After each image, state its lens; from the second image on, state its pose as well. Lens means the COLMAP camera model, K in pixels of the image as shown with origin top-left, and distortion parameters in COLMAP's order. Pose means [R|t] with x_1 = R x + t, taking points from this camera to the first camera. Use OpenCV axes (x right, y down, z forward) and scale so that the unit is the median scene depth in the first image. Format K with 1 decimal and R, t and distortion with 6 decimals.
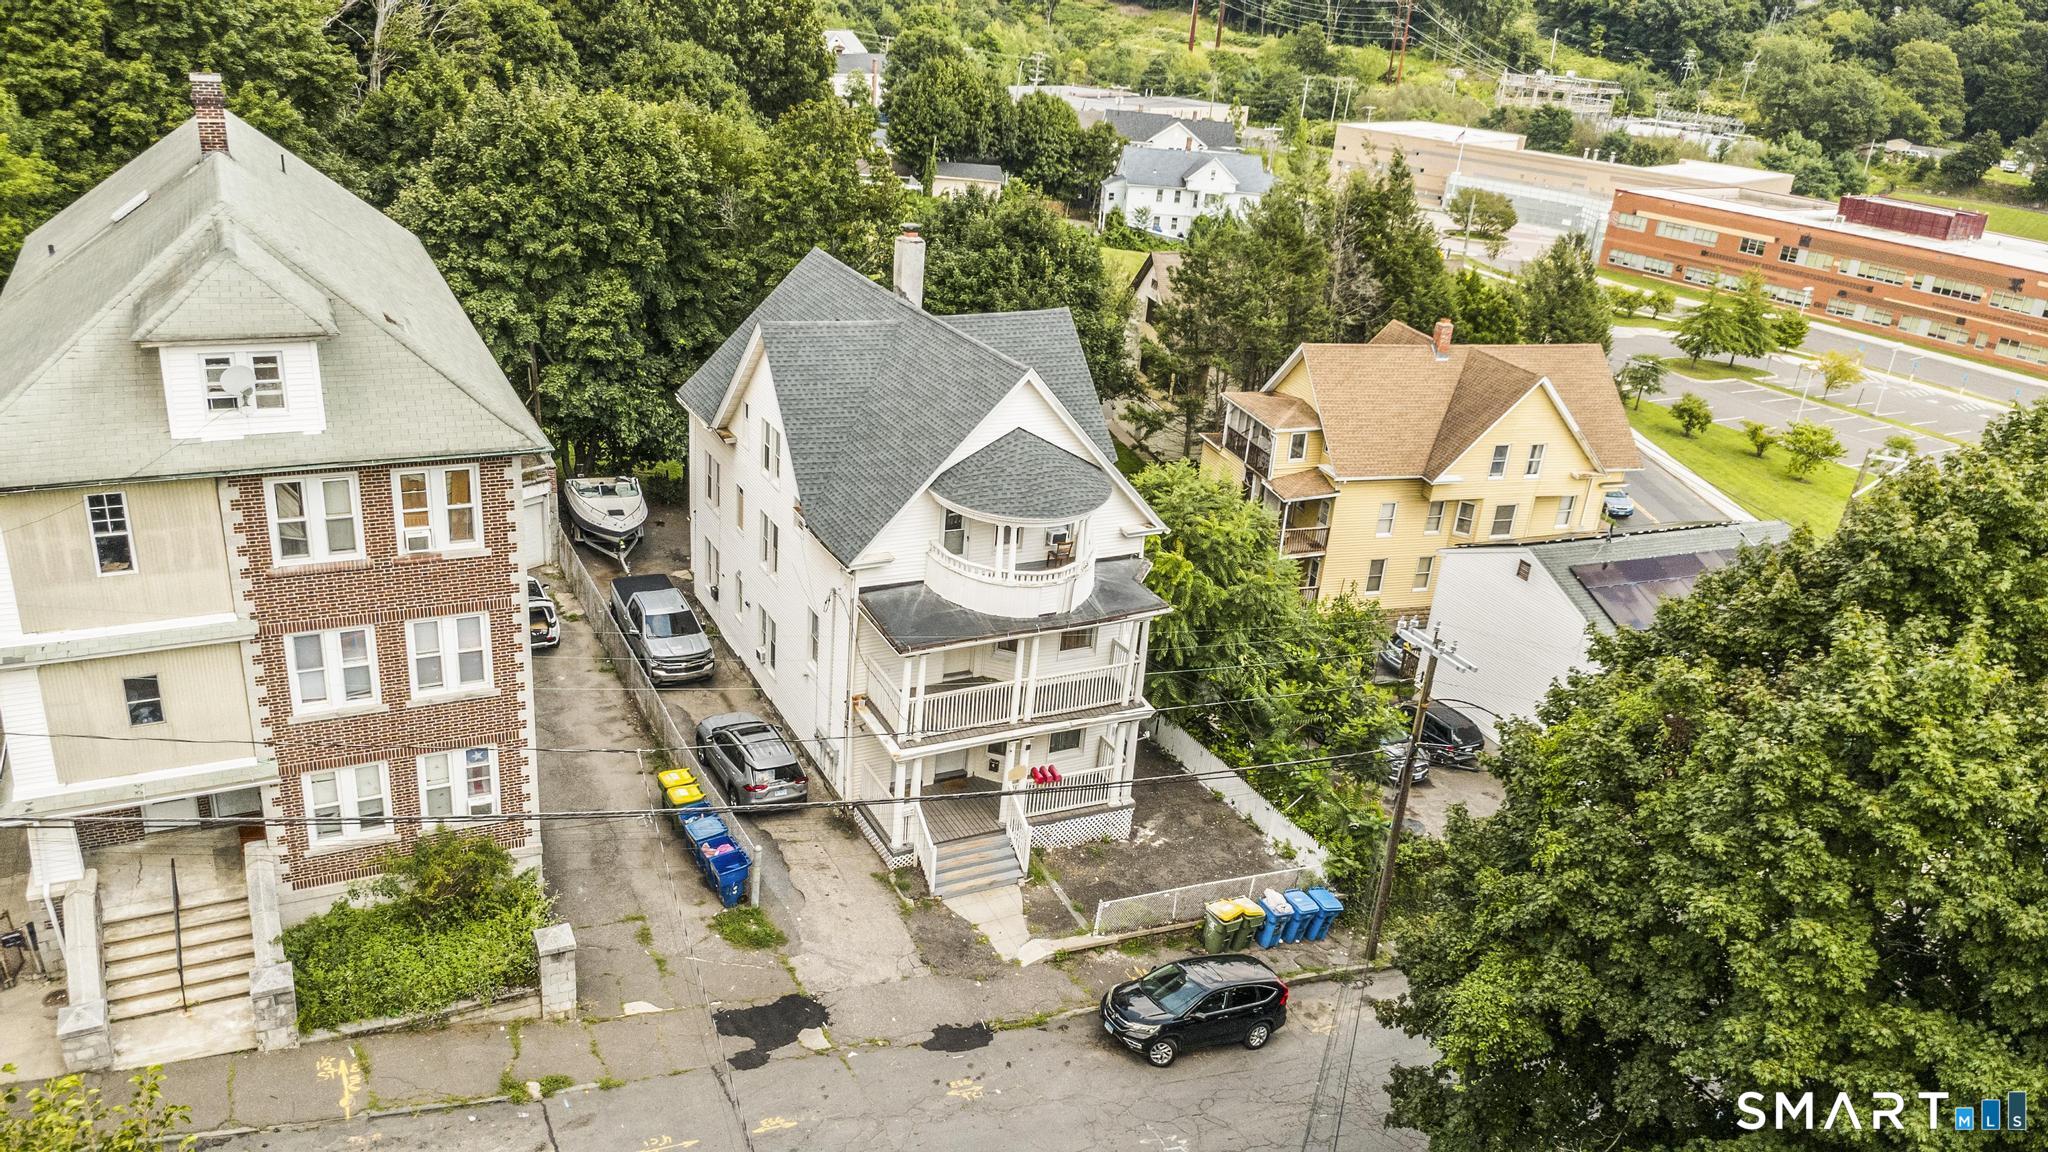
lens RADIAL K [[1446.3, 0, 1024.0], [0, 1446.3, 576.0], [0, 0, 1]] dist [0.032438, -0.056585]
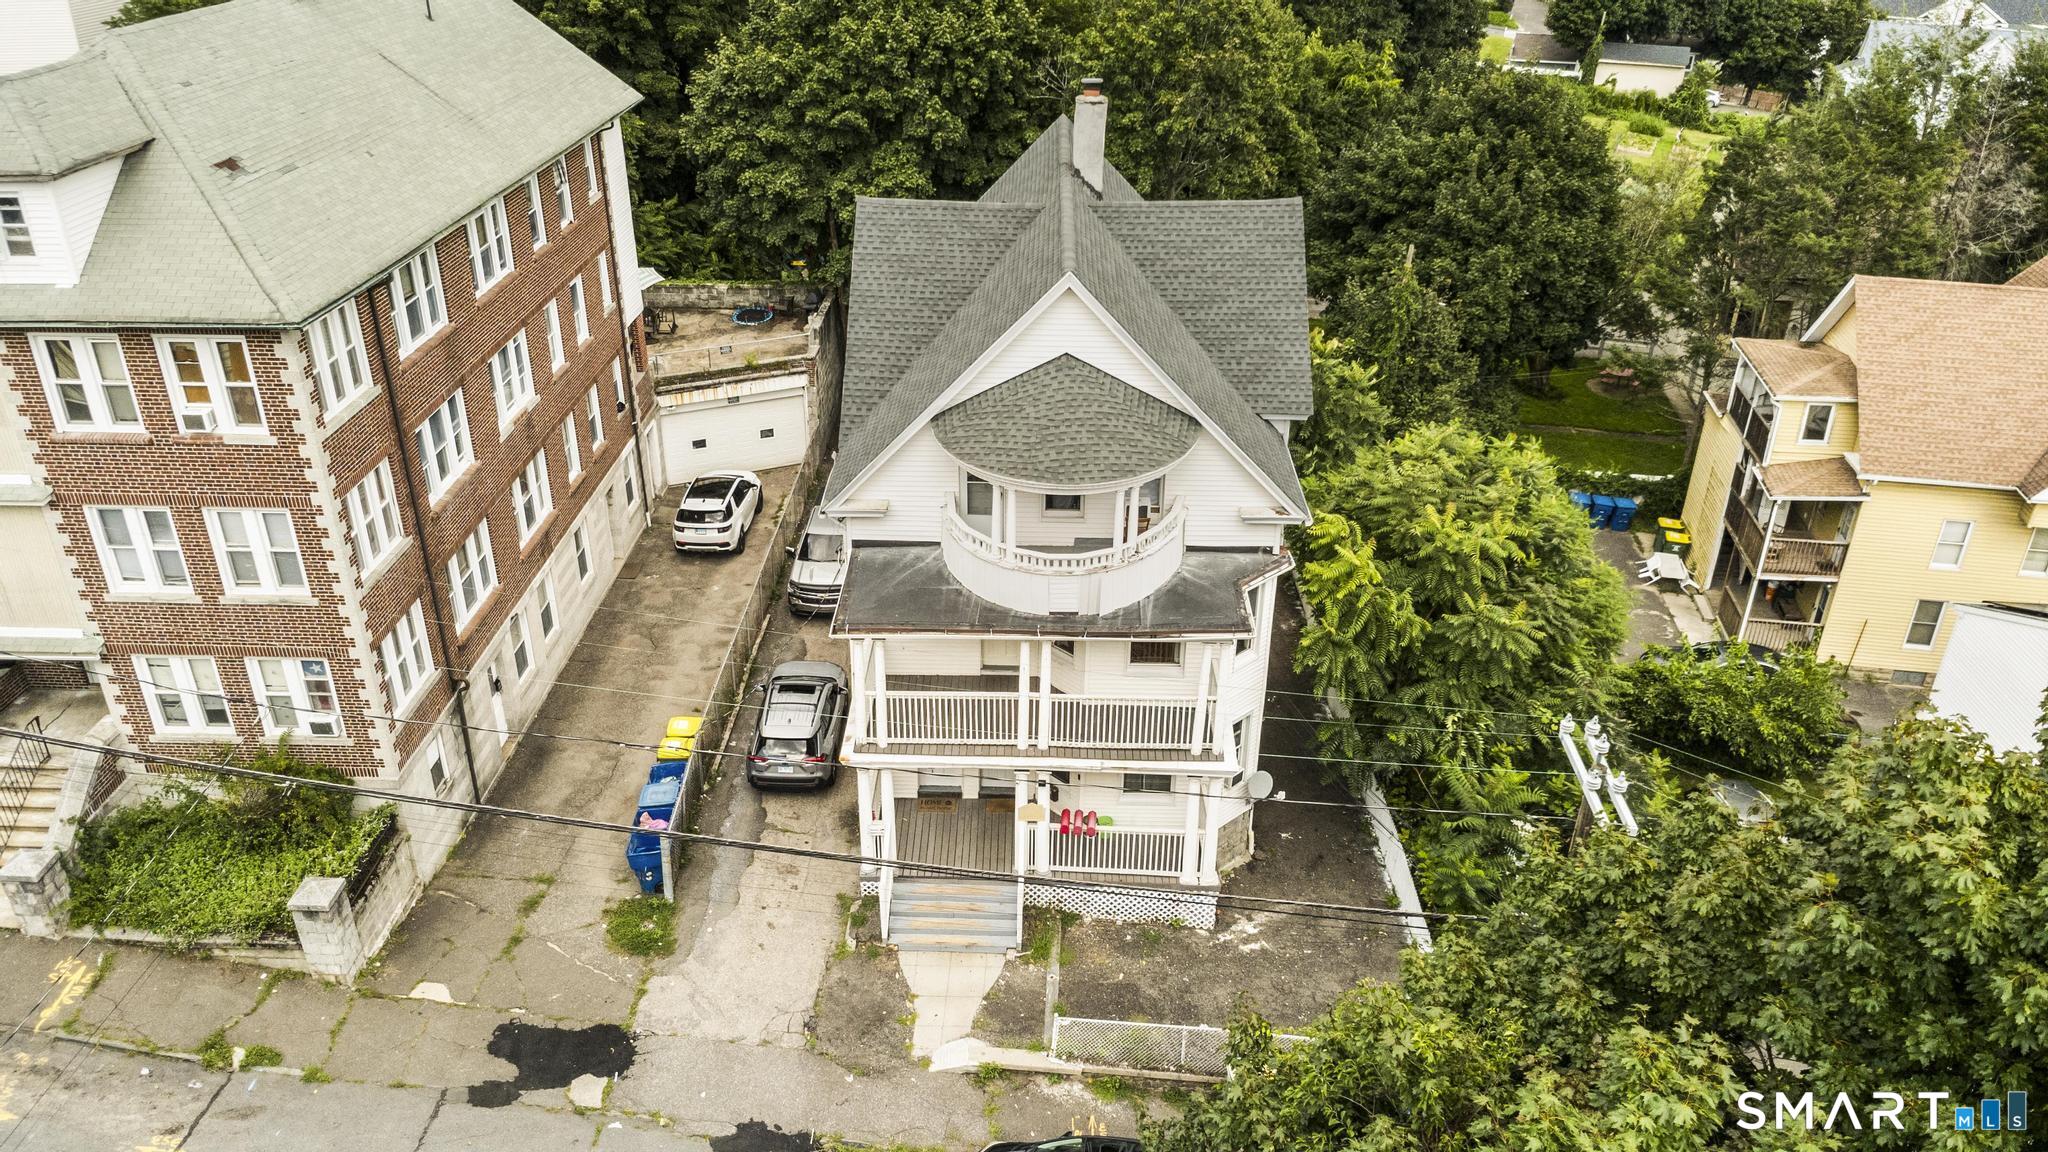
lens RADIAL K [[1446.3, 0, 1024.0], [0, 1446.3, 576.0], [0, 0, 1]] dist [0.032438, -0.056585]
pose [[0.872643, 0.155472, -0.462950, 0.347337], [-0.126928, 0.987598, 0.092409, -0.059364], [0.471575, -0.021879, 0.881554, 0.362463]]
